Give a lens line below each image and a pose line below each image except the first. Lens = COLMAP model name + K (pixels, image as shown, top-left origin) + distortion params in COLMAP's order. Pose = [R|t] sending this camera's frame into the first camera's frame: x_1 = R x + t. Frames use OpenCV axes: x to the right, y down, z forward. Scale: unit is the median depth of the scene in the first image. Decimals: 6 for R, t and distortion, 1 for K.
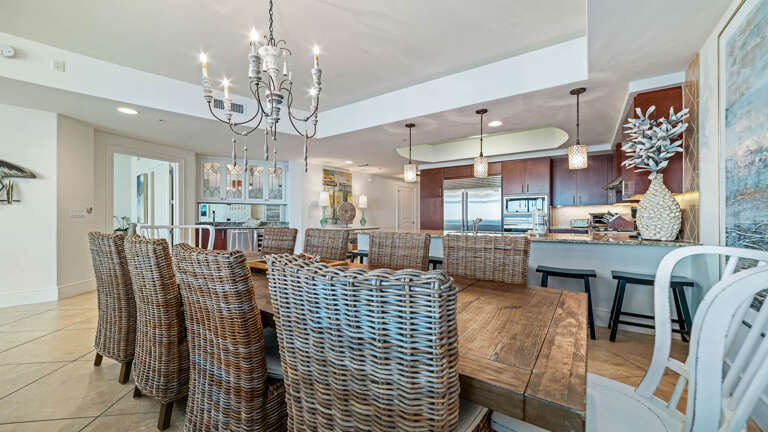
lens RADIAL K [[302.8, 0, 384.0], [0, 302.8, 216.0], [0, 0, 1]] dist [-0.000354, -0.000055]
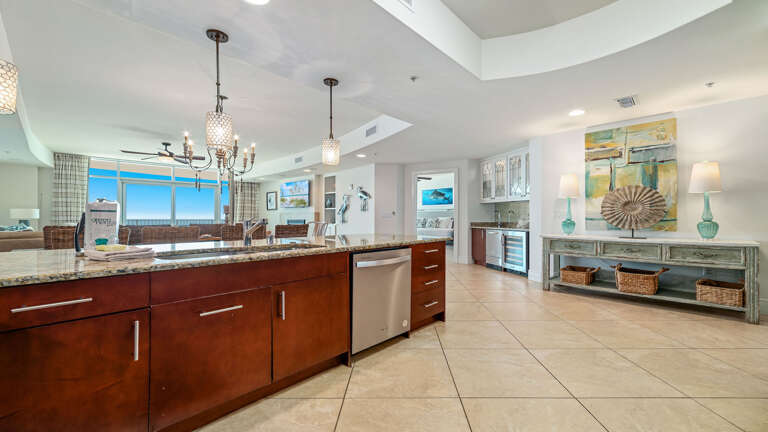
lens RADIAL K [[302.8, 0, 384.0], [0, 302.8, 216.0], [0, 0, 1]] dist [-0.000354, -0.000055]
pose [[-0.129375, -0.005139, -0.991582, 0.741855], [0.006331, 0.999962, -0.006009, 0.005638], [0.991576, -0.007055, -0.129337, 1.203246]]
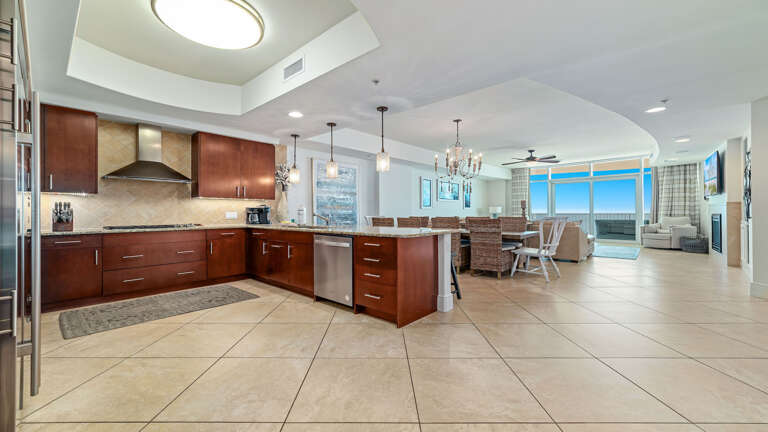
lens RADIAL K [[302.8, 0, 384.0], [0, 302.8, 216.0], [0, 0, 1]] dist [-0.000354, -0.000055]
pose [[-0.994025, 0.003591, 0.109090, -0.014623], [0.003834, 0.999991, 0.002012, 0.013426], [-0.109082, 0.002418, -0.994030, 1.875437]]
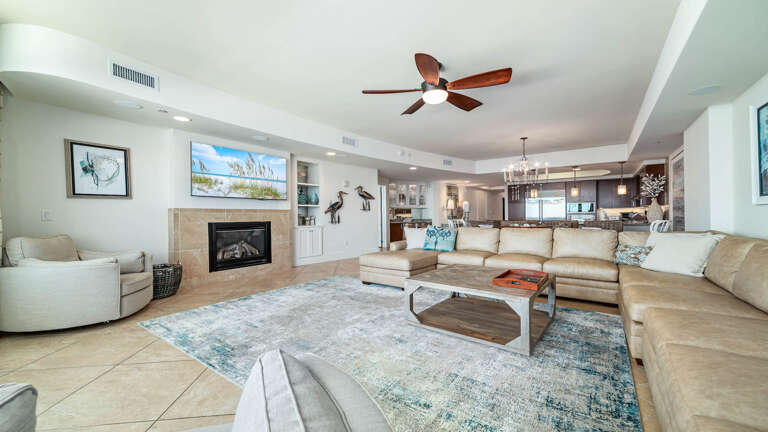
lens RADIAL K [[302.8, 0, 384.0], [0, 302.8, 216.0], [0, 0, 1]] dist [-0.000354, -0.000055]
pose [[0.999708, -0.008358, -0.022661, -0.872226], [0.008466, 0.999953, 0.004697, -0.009458], [0.022621, -0.004887, 0.999732, -1.056183]]
